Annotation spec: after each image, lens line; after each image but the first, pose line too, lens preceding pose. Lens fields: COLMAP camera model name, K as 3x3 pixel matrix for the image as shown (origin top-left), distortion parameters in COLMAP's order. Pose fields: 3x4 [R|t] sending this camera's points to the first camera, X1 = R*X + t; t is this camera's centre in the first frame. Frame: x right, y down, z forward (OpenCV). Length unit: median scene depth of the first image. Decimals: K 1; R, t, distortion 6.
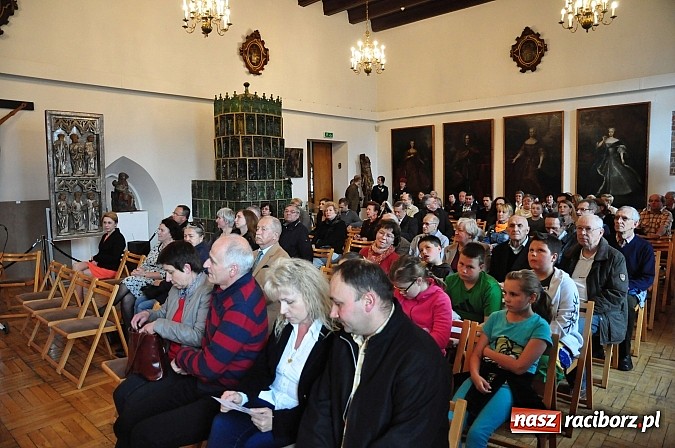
lens RADIAL K [[461.2, 0, 335.8], [0, 461.2, 210.7], [0, 0, 1]] dist [-0.093646, 0.066879]
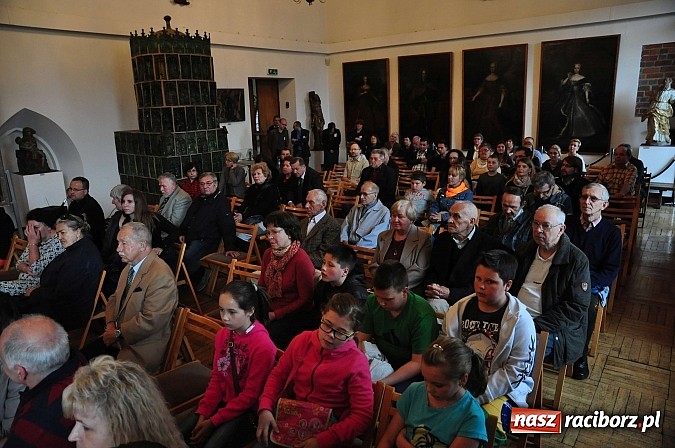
lens RADIAL K [[461.2, 0, 335.8], [0, 461.2, 210.7], [0, 0, 1]] dist [-0.093646, 0.066879]
pose [[0.996952, -0.035525, 0.069460, 0.048677], [0.024258, 0.987332, 0.156800, -0.045026], [-0.074151, -0.154637, 0.985185, 0.088607]]
